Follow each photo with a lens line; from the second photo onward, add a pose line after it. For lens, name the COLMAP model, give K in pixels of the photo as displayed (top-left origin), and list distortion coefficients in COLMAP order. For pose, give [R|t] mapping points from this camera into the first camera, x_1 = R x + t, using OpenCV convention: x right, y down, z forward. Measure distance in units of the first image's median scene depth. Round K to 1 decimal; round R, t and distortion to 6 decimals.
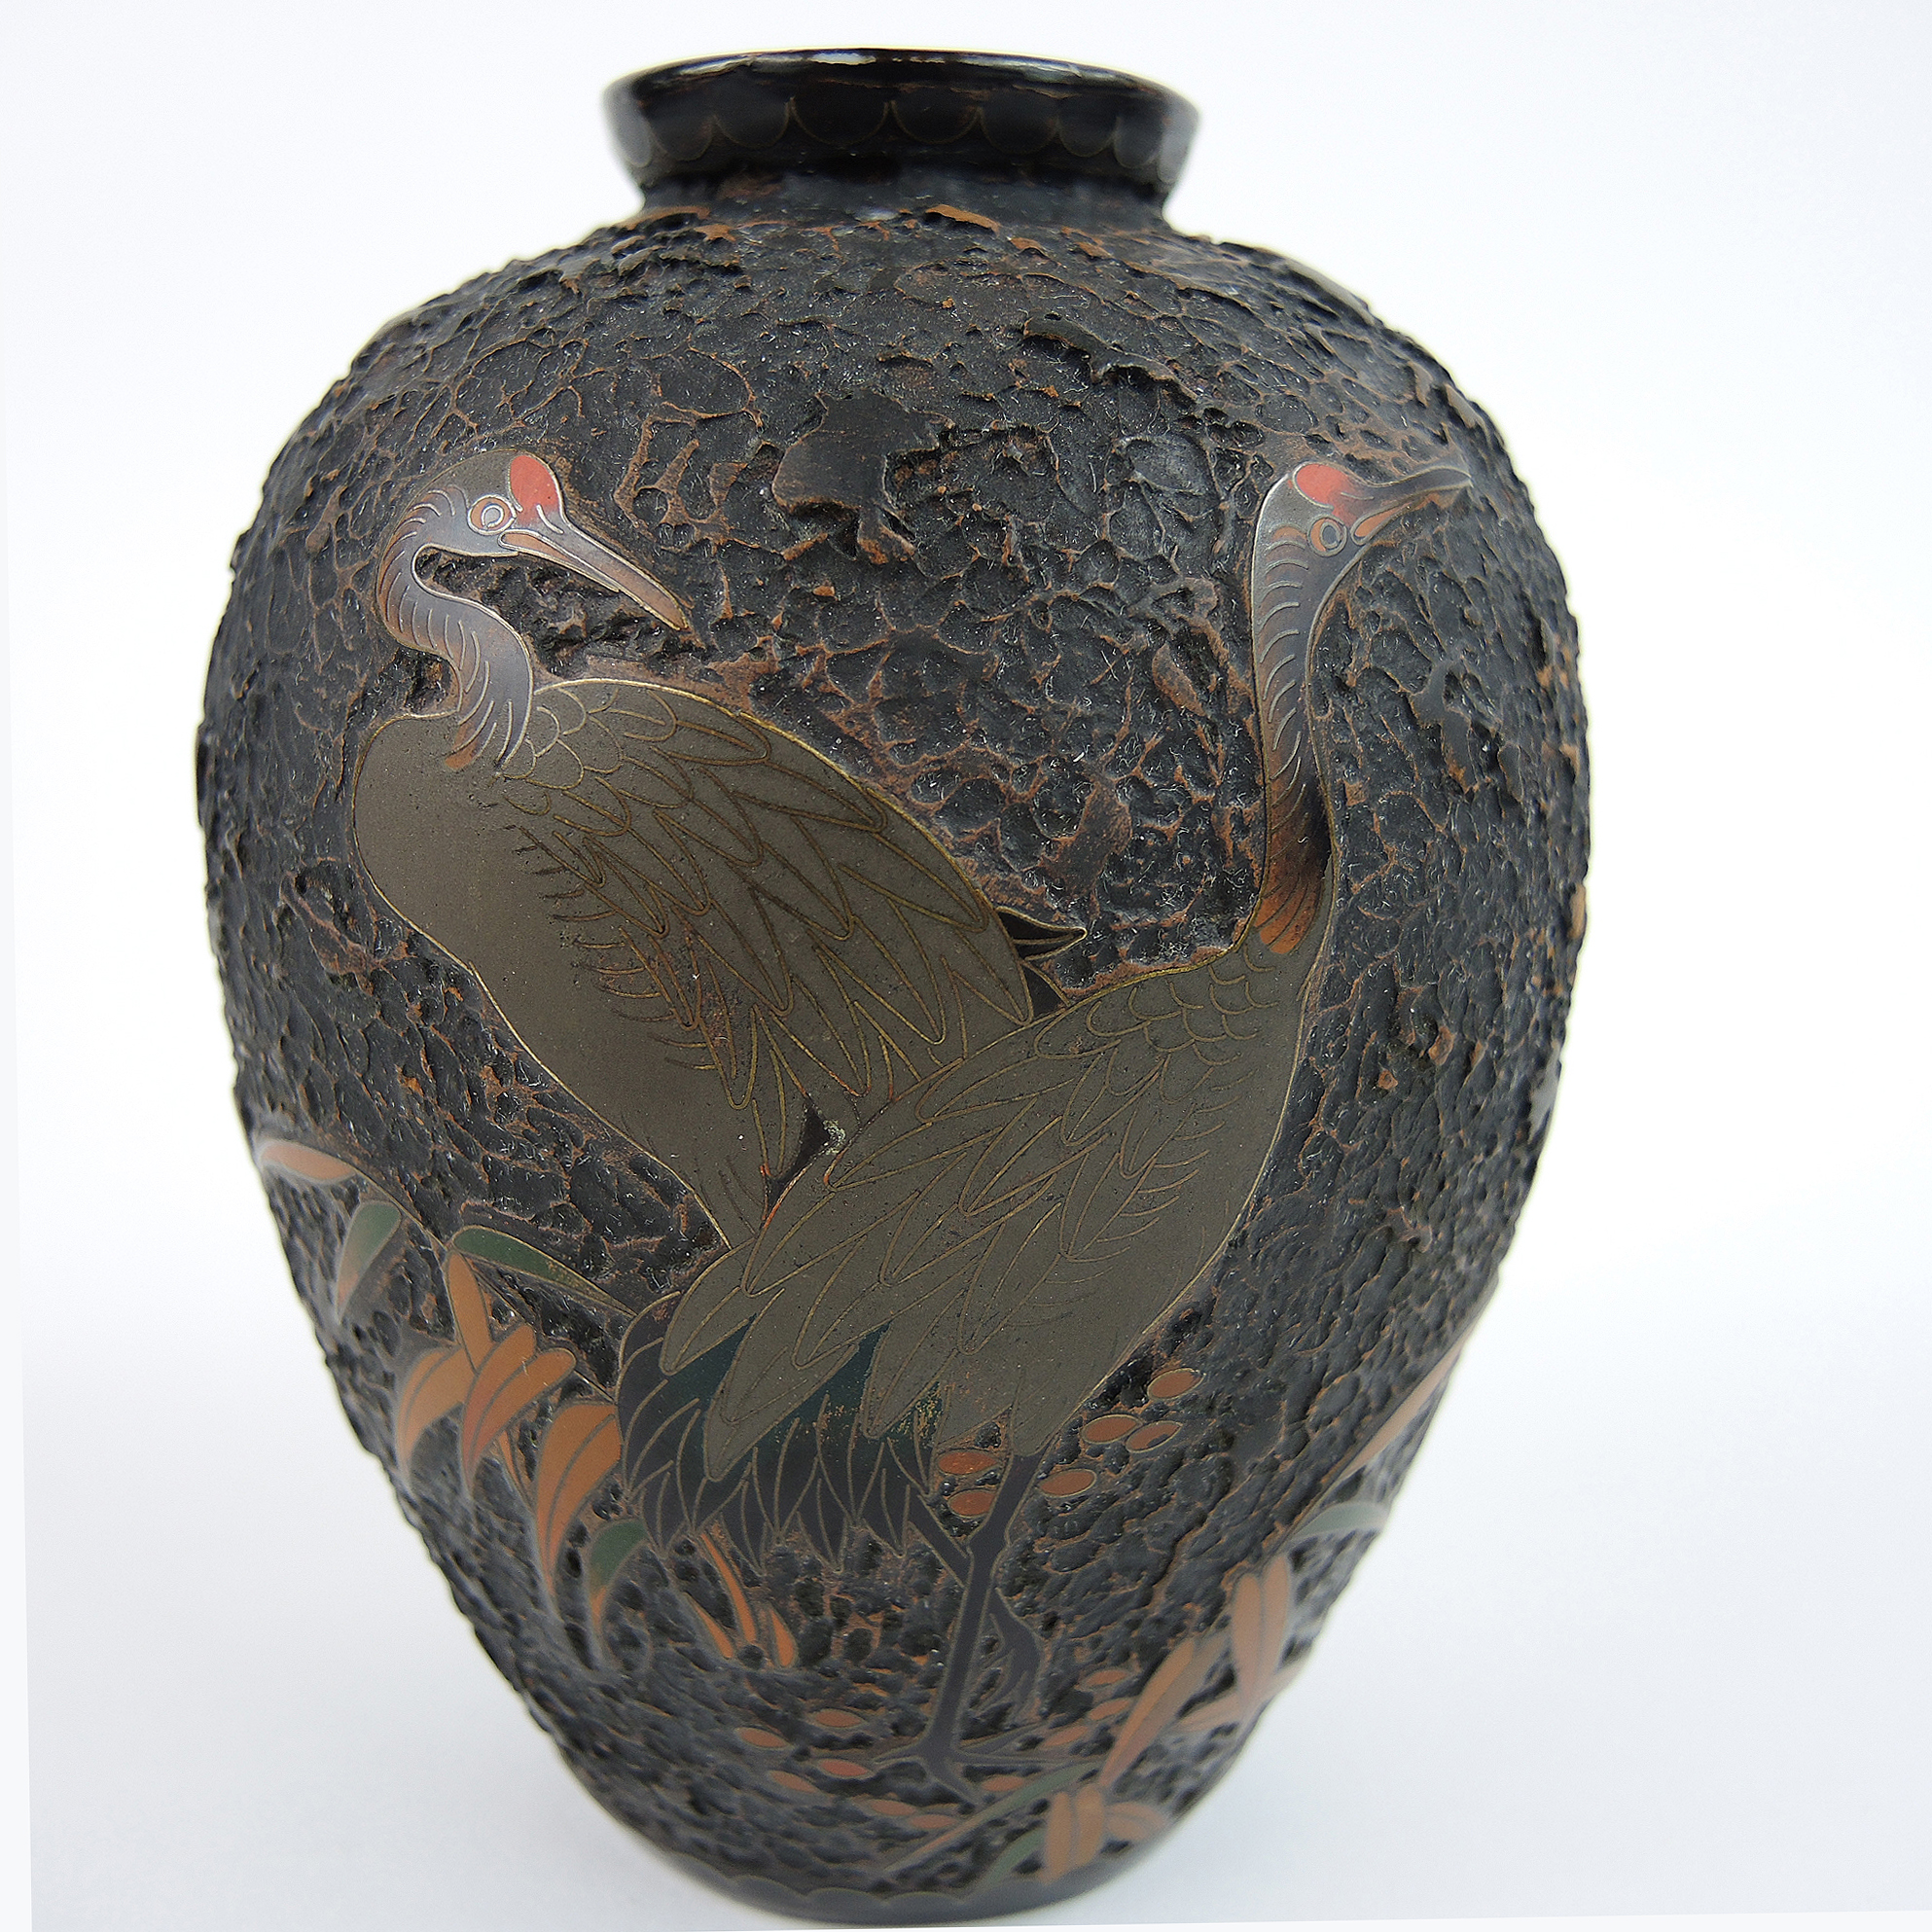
lens RADIAL K [[2085.1, 0, 973.8], [0, 2085.1, 959.1], [0, 0, 1]] dist [-0.074351, 0.000000]
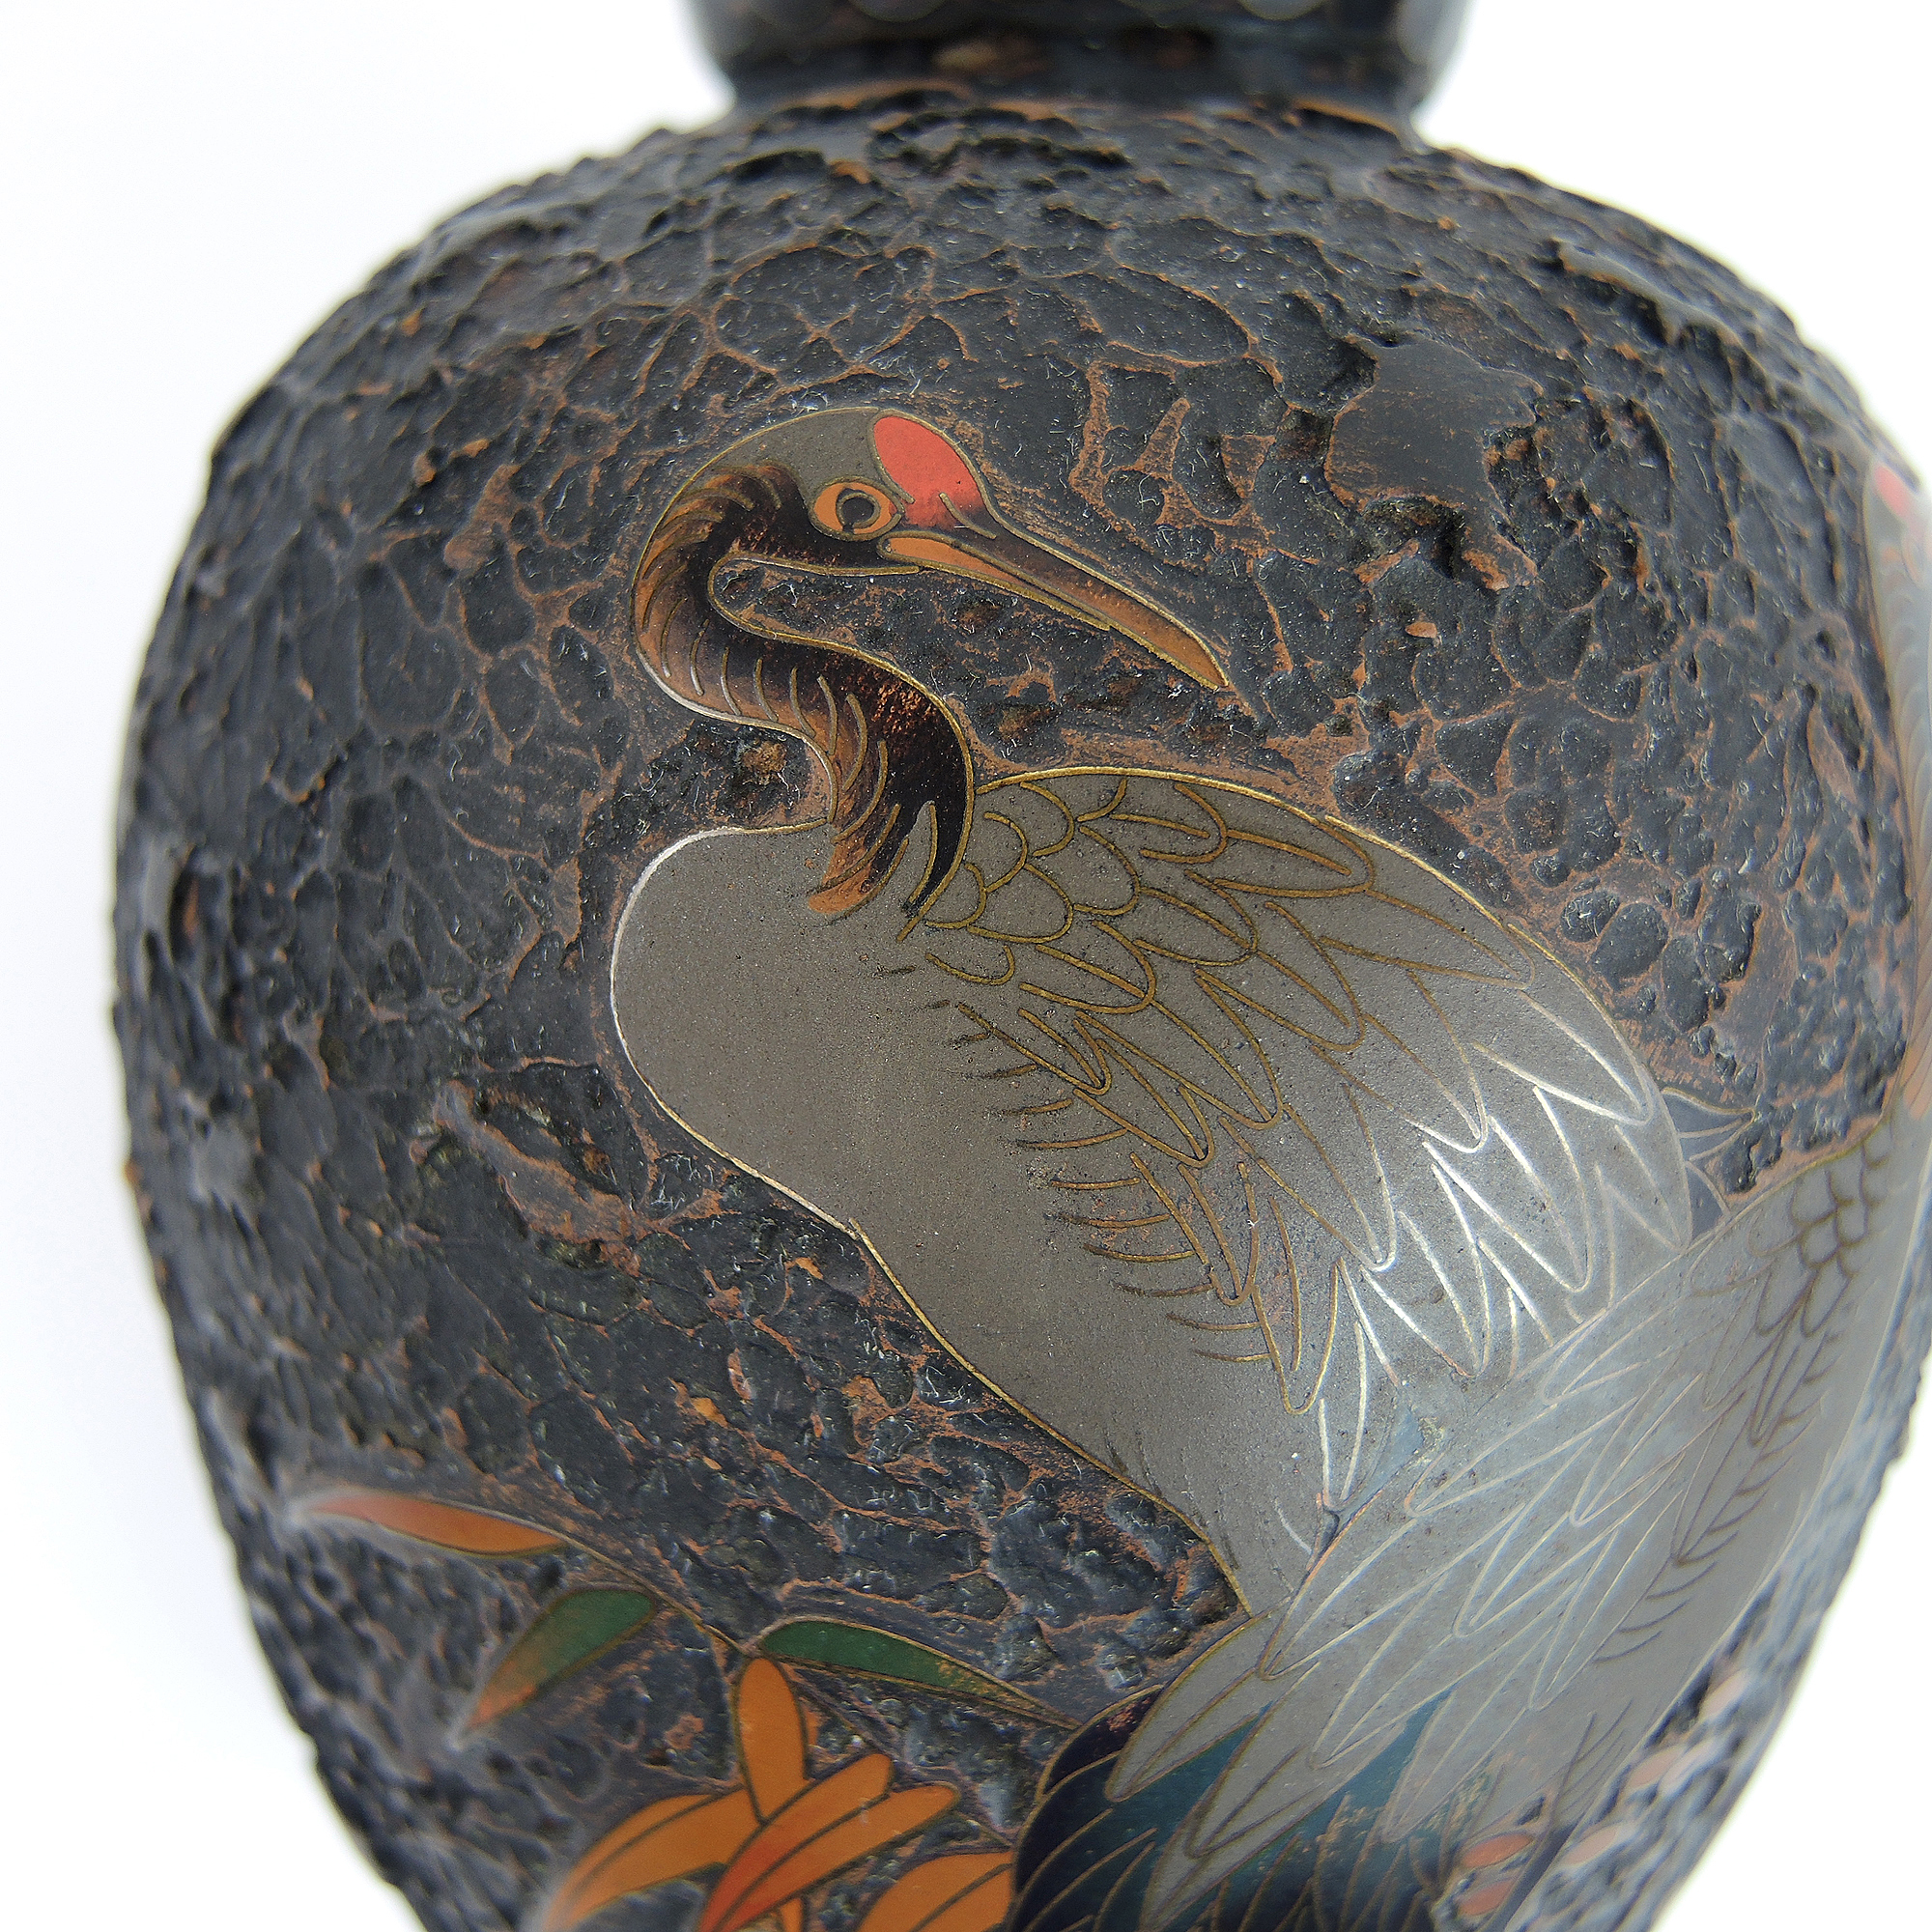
lens RADIAL K [[2085.1, 0, 947.6], [0, 2085.1, 981.9], [0, 0, 1]] dist [-0.074351, 0.000000]
pose [[0.962069, -0.046875, 0.268750, -0.371948], [0.051012, 0.998663, -0.008427, -0.062014], [-0.267996, 0.021817, 0.963173, 0.375535]]
